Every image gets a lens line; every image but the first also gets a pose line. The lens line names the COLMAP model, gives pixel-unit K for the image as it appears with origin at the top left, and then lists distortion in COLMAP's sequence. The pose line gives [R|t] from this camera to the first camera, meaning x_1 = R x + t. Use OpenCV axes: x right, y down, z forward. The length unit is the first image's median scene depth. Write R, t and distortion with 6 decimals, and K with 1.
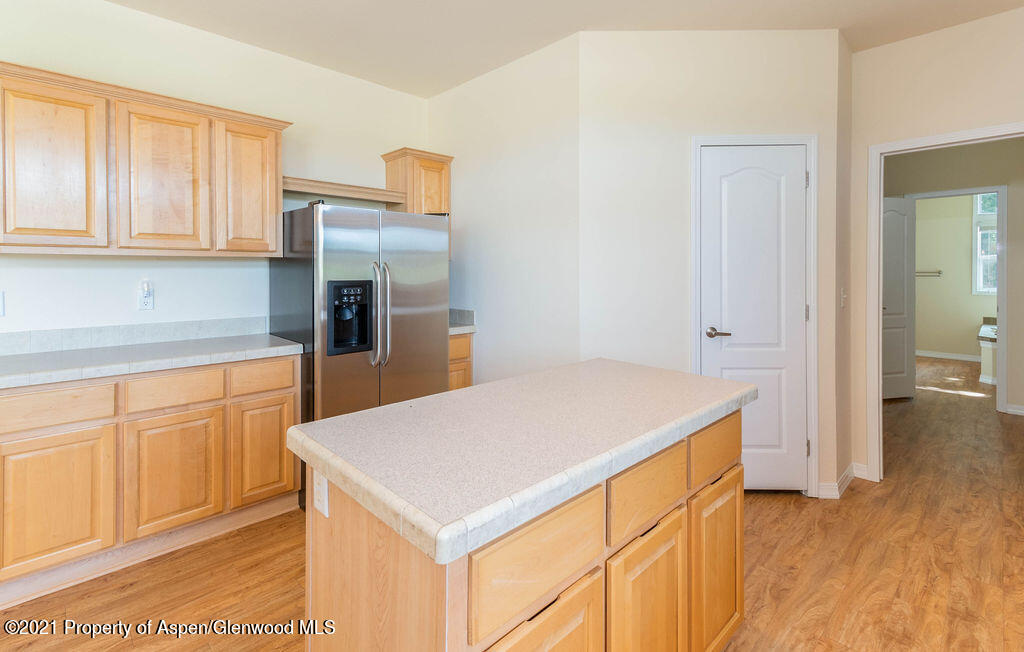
lens RADIAL K [[469.6, 0, 512.3], [0, 469.6, 272.0], [0, 0, 1]] dist [0.002672, 0.000529]
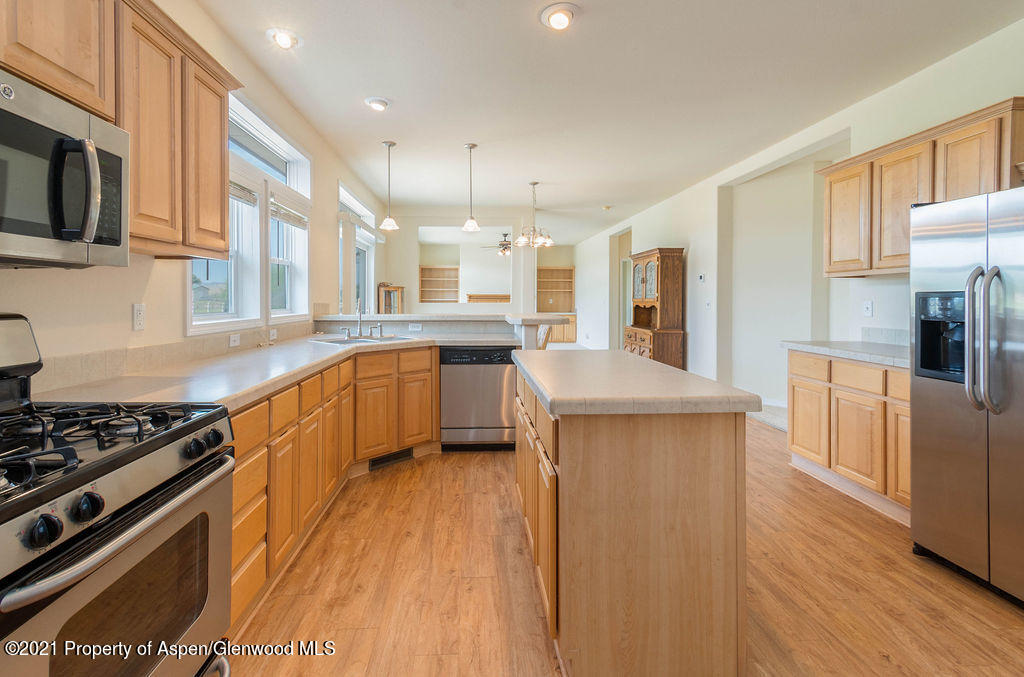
lens RADIAL K [[468.5, 0, 506.5], [0, 468.5, 301.6], [0, 0, 1]] dist [0.010565, -0.000147]
pose [[-0.644019, 0.002785, -0.765005, 0.887284], [-0.003956, 0.999968, 0.006970, 0.036494], [0.765000, 0.007515, -0.643987, 1.074083]]
